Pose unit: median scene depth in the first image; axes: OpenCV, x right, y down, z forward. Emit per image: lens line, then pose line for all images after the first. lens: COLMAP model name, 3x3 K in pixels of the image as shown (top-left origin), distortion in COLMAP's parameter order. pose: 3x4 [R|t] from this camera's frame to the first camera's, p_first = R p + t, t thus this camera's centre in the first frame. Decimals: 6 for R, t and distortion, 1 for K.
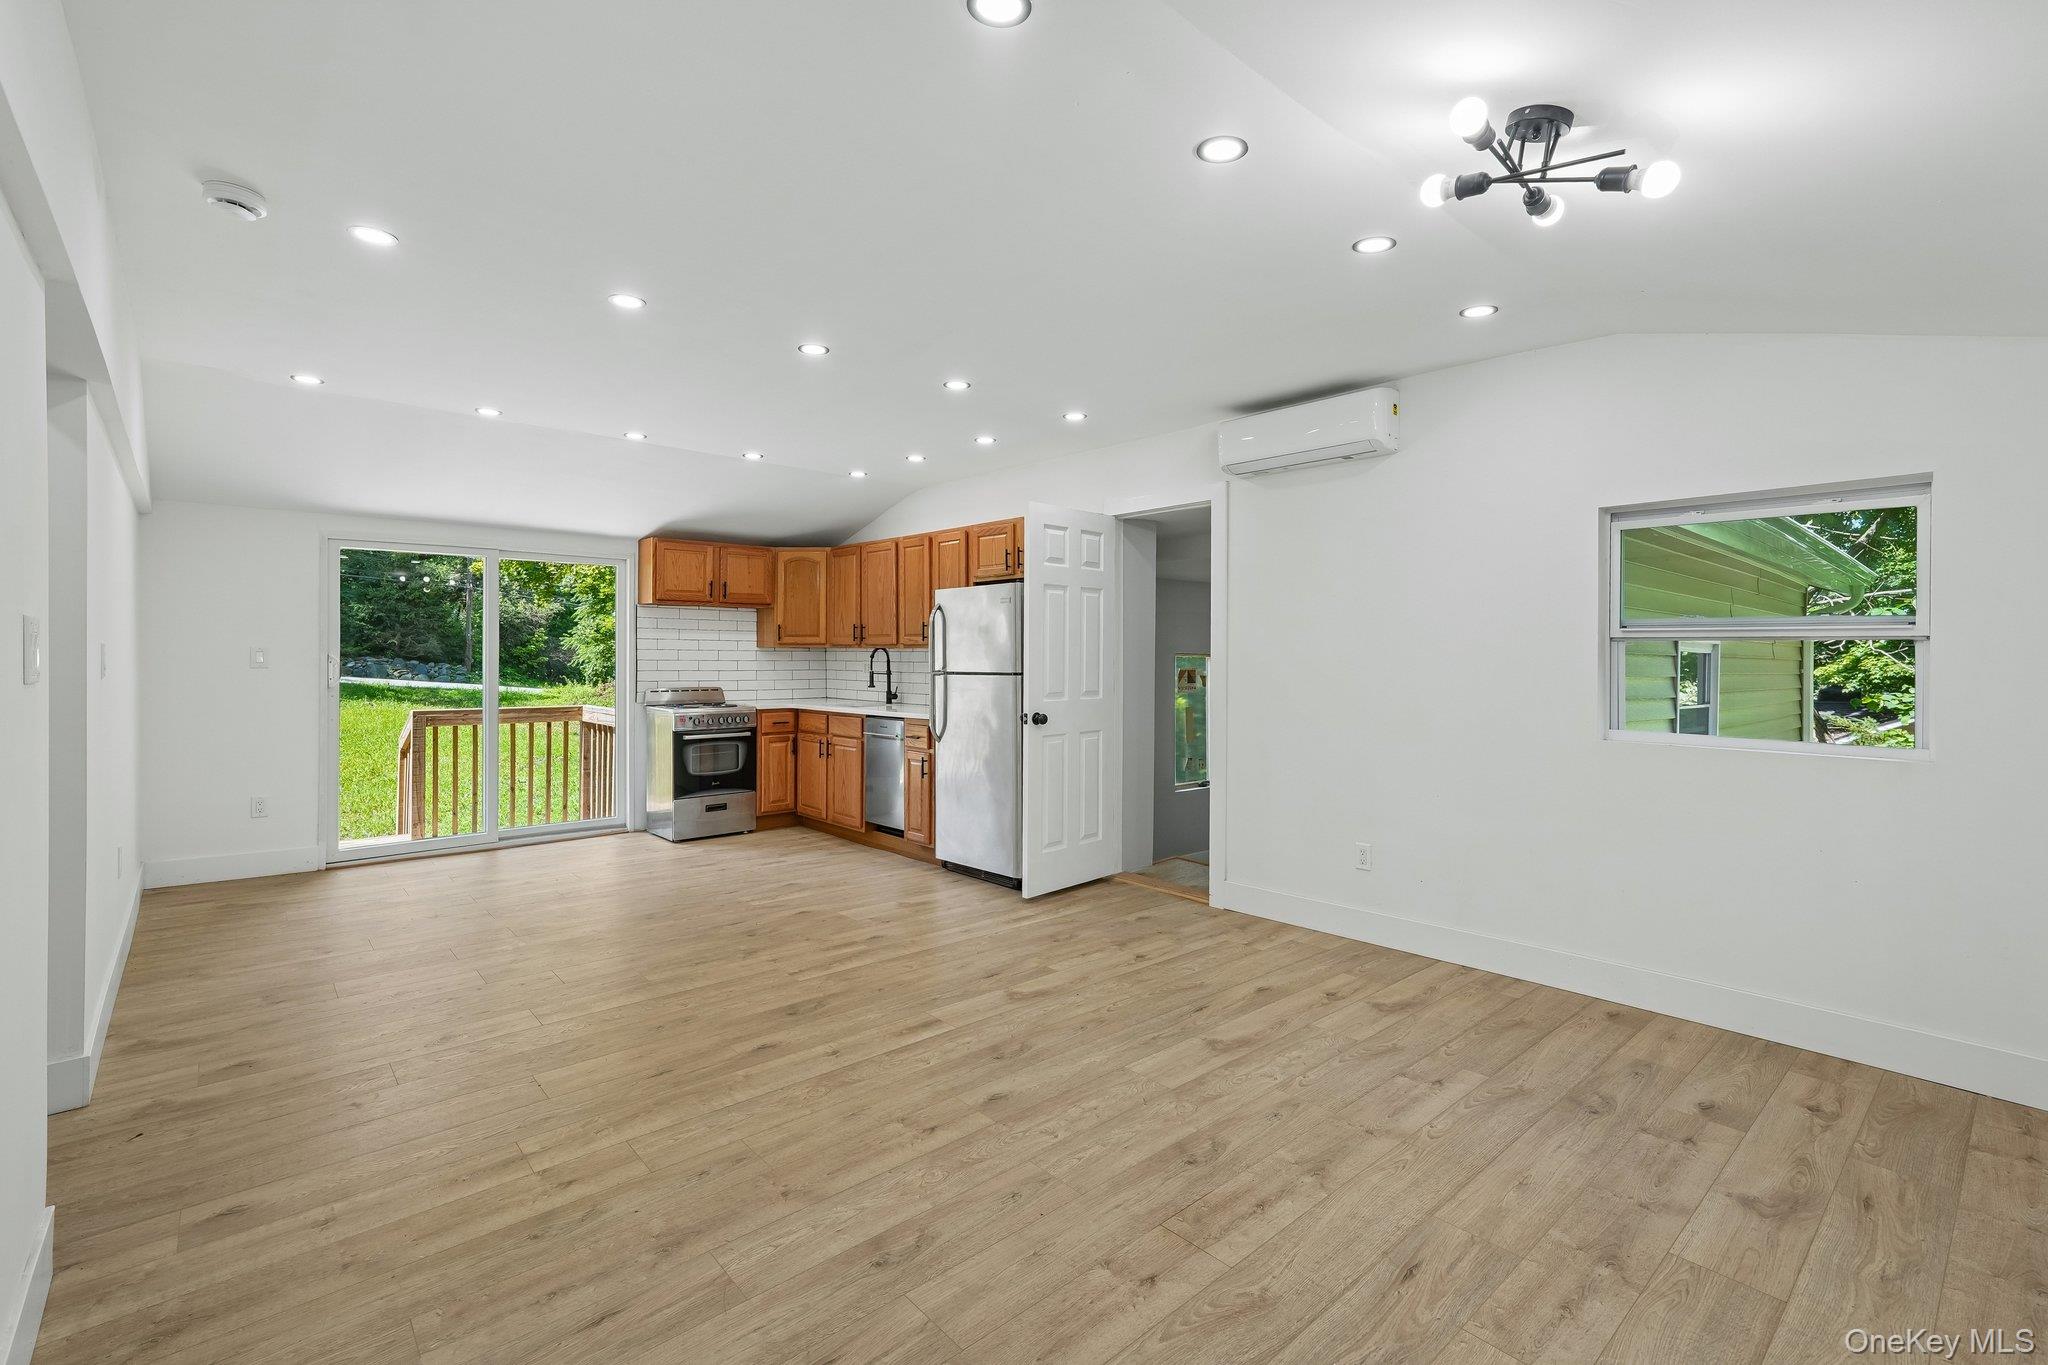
lens RADIAL K [[902.8, 0, 1014.6], [0, 902.8, 650.9], [0, 0, 1]] dist [0.000118, 0.006708]
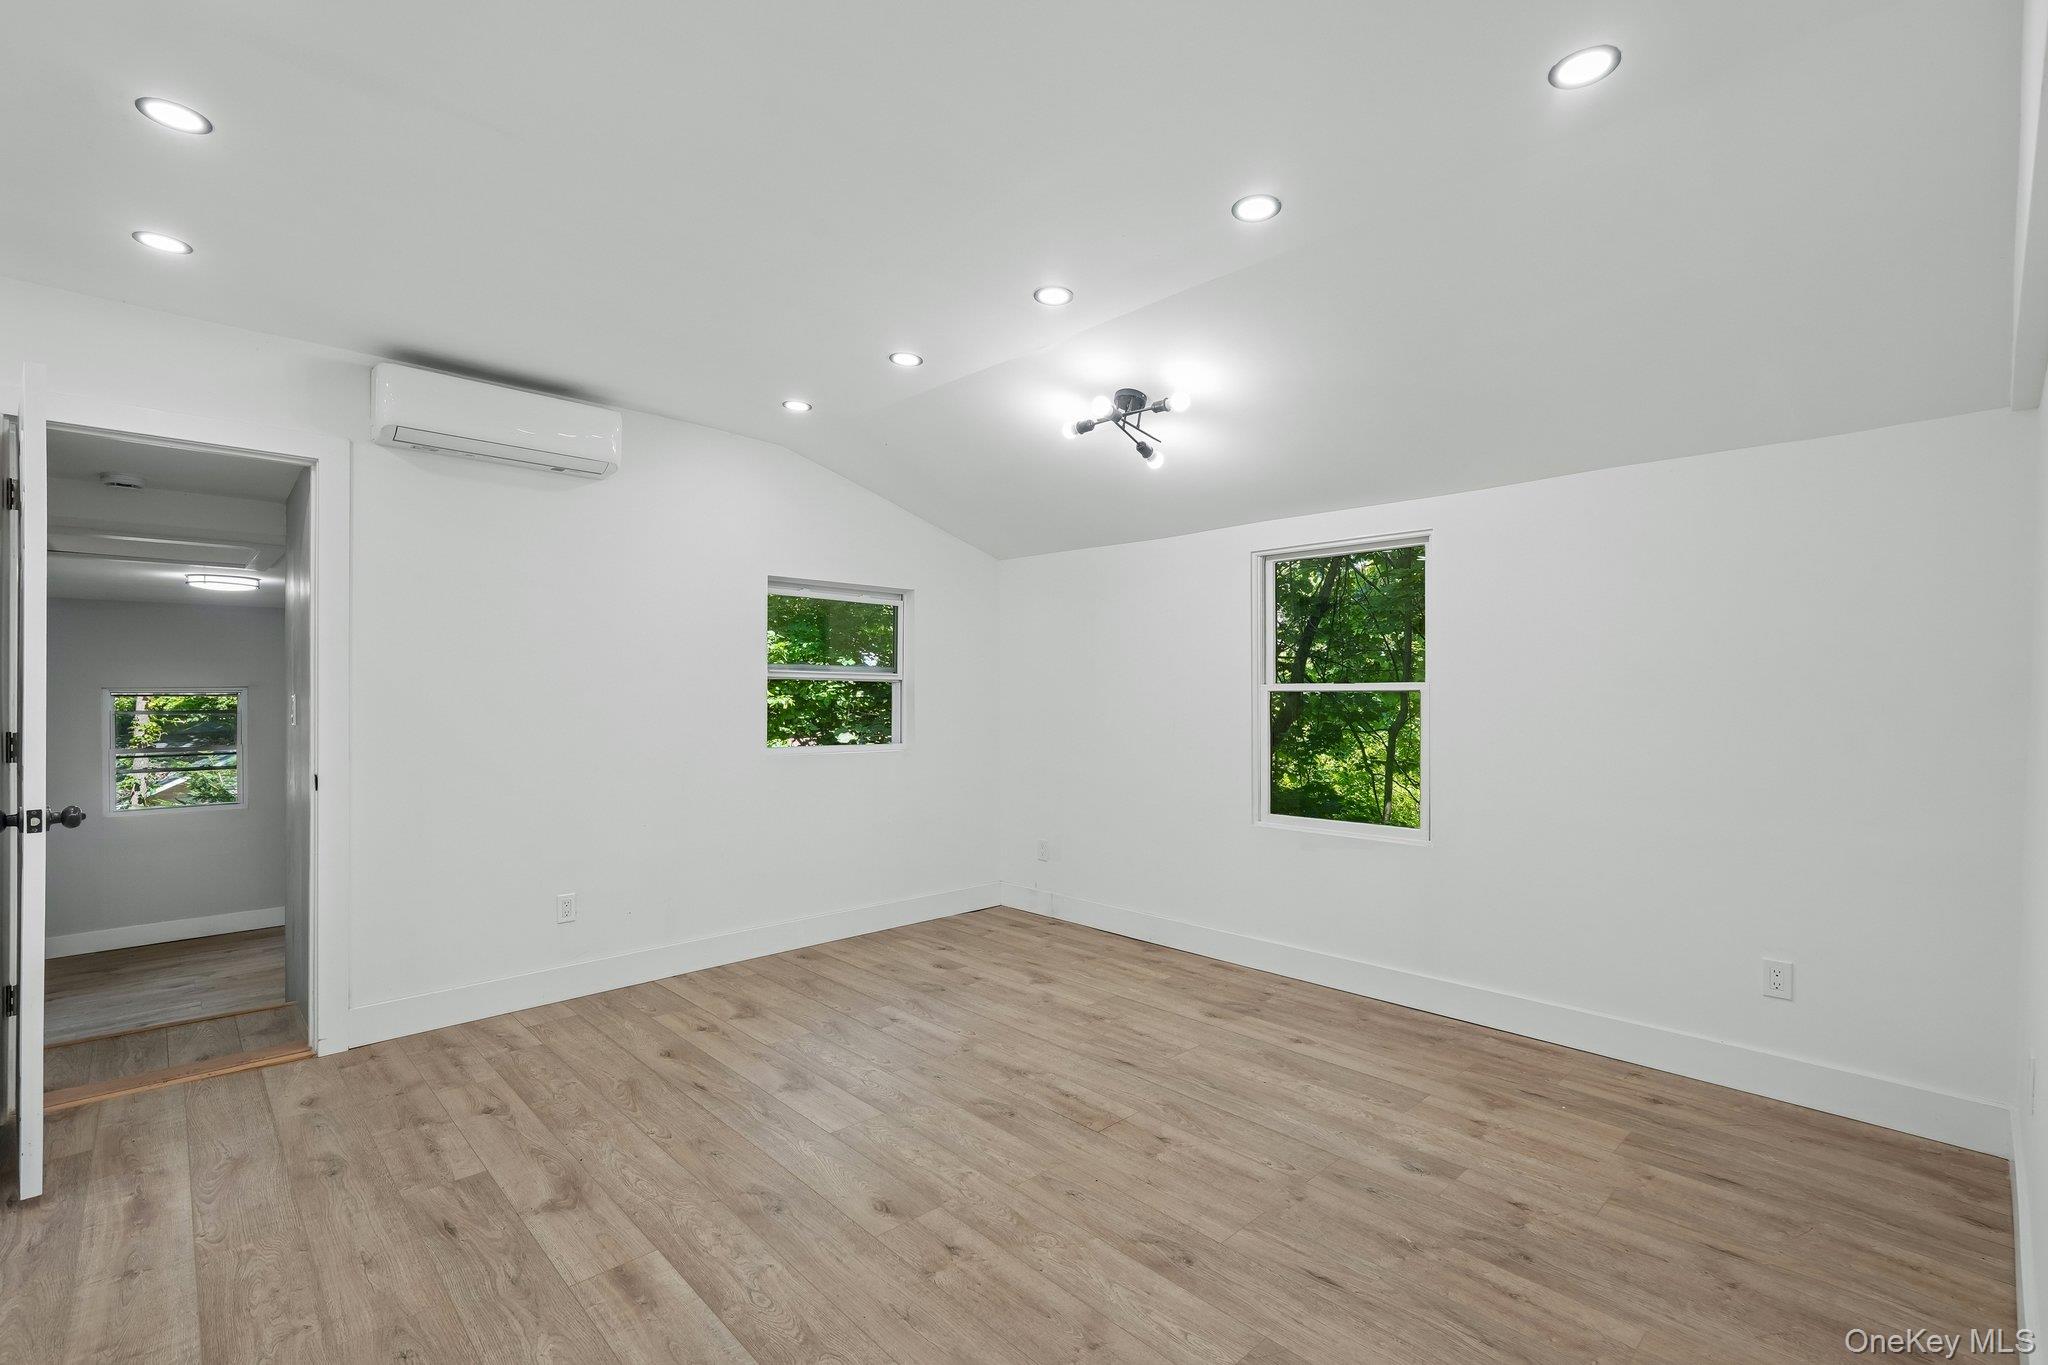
lens RADIAL K [[922.8, 0, 1020.8], [0, 922.8, 694.3], [0, 0, 1]] dist [-0.014850, 0.008878]
pose [[-0.040077, -0.003513, 0.999190, -0.552424], [-0.010801, 0.999937, 0.003082, 0.002211], [-0.999138, -0.010668, -0.040113, 0.562501]]
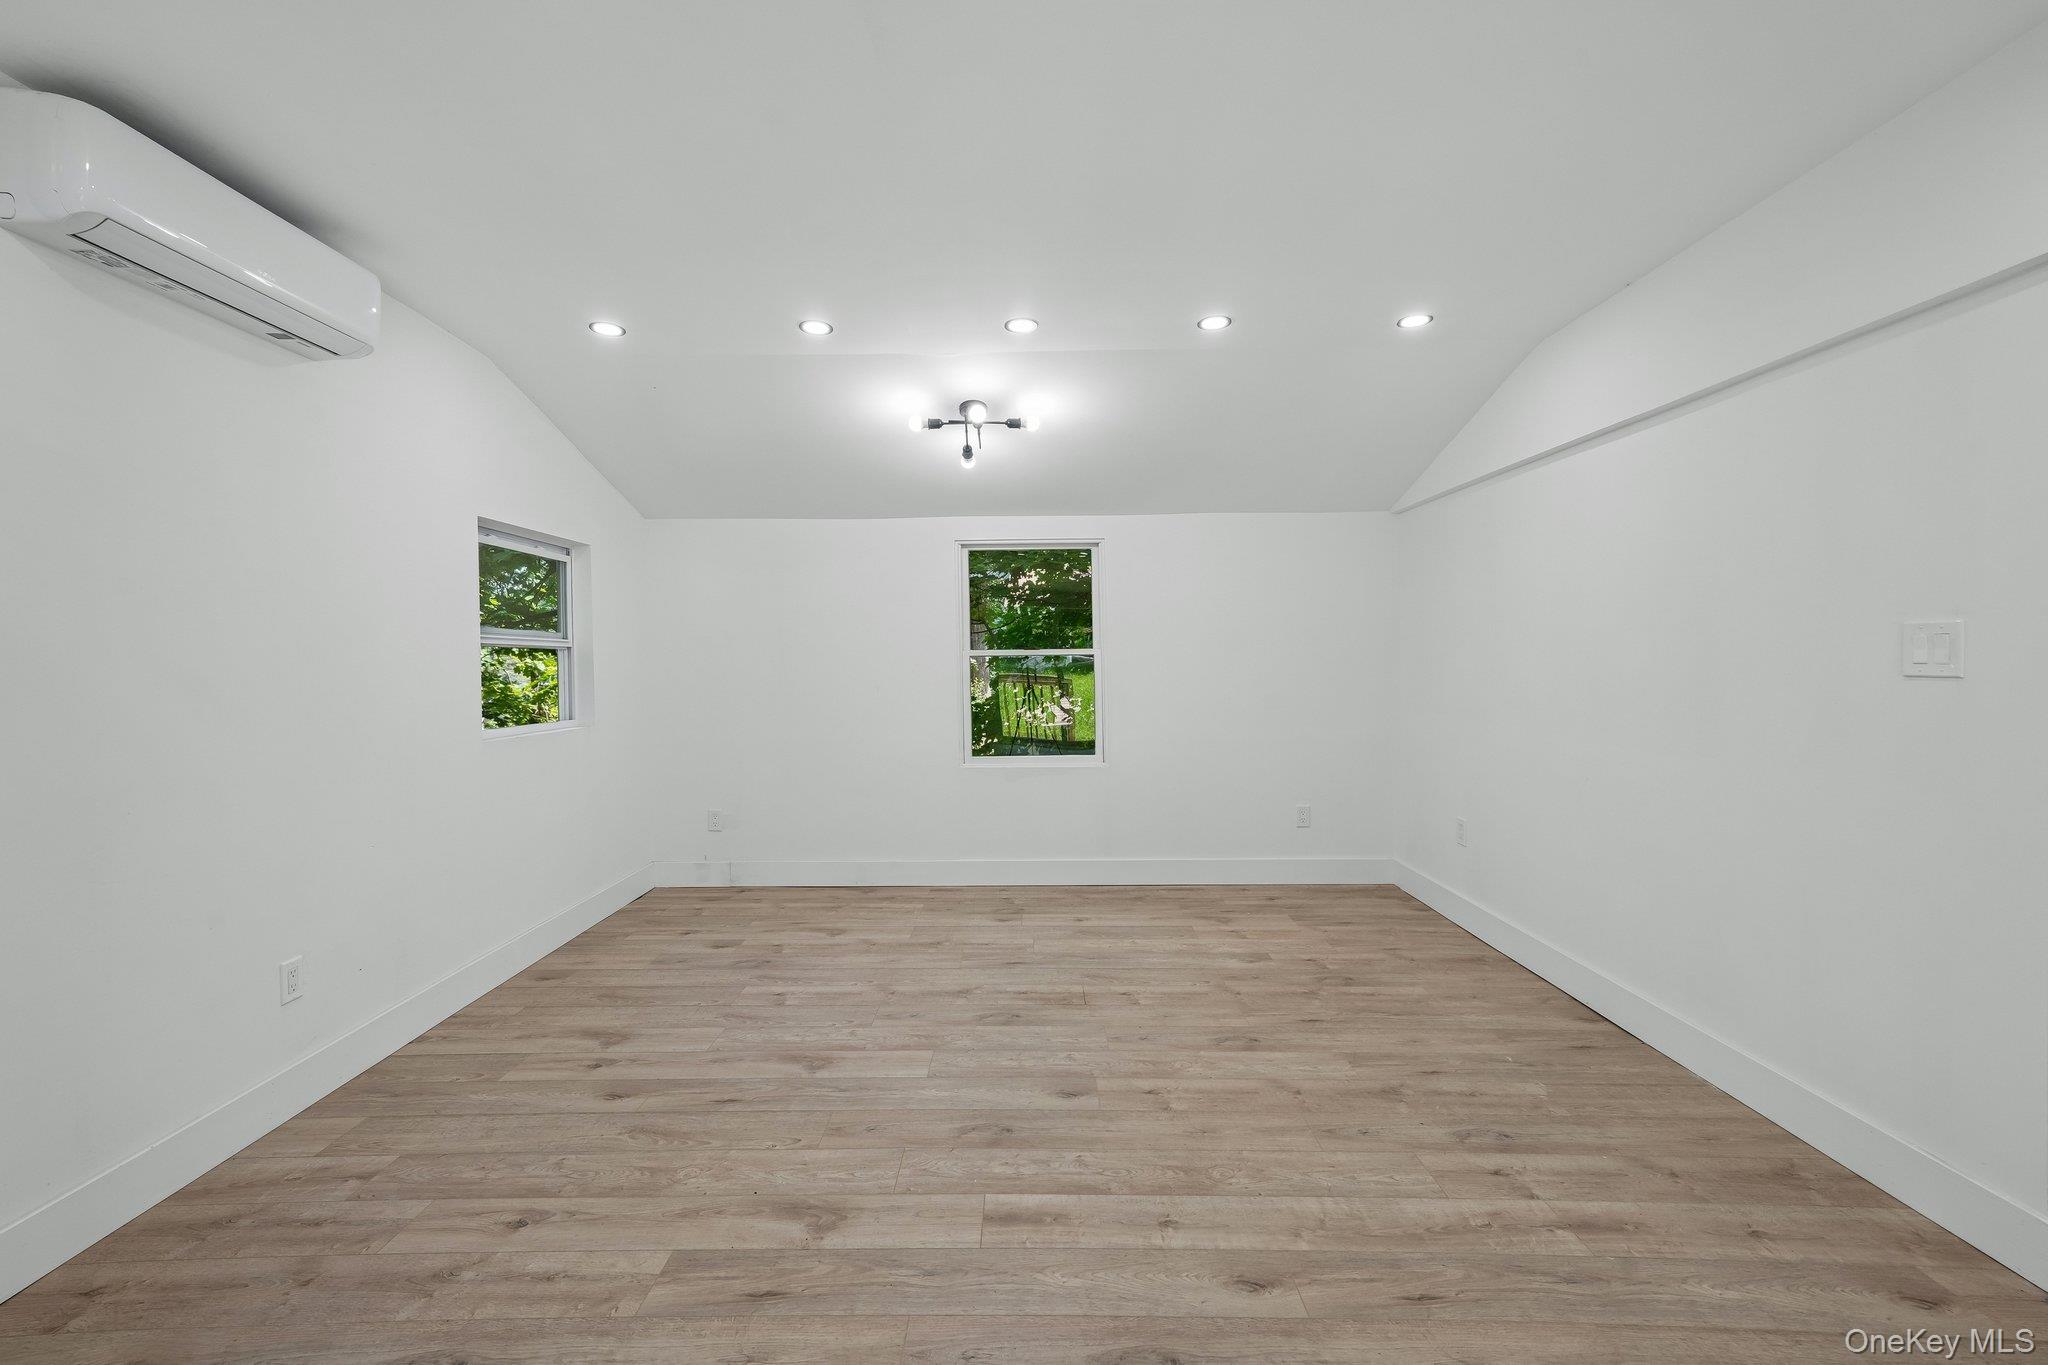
lens RADIAL K [[896.1, 0, 1018.8], [0, 896.1, 673.8], [0, 0, 1]] dist [-0.002225, 0.014253]
pose [[-0.746311, -0.008232, 0.665547, -0.396523], [0.000243, 0.999920, 0.012640, 0.007014], [-0.665598, 0.009595, -0.746249, 1.099666]]
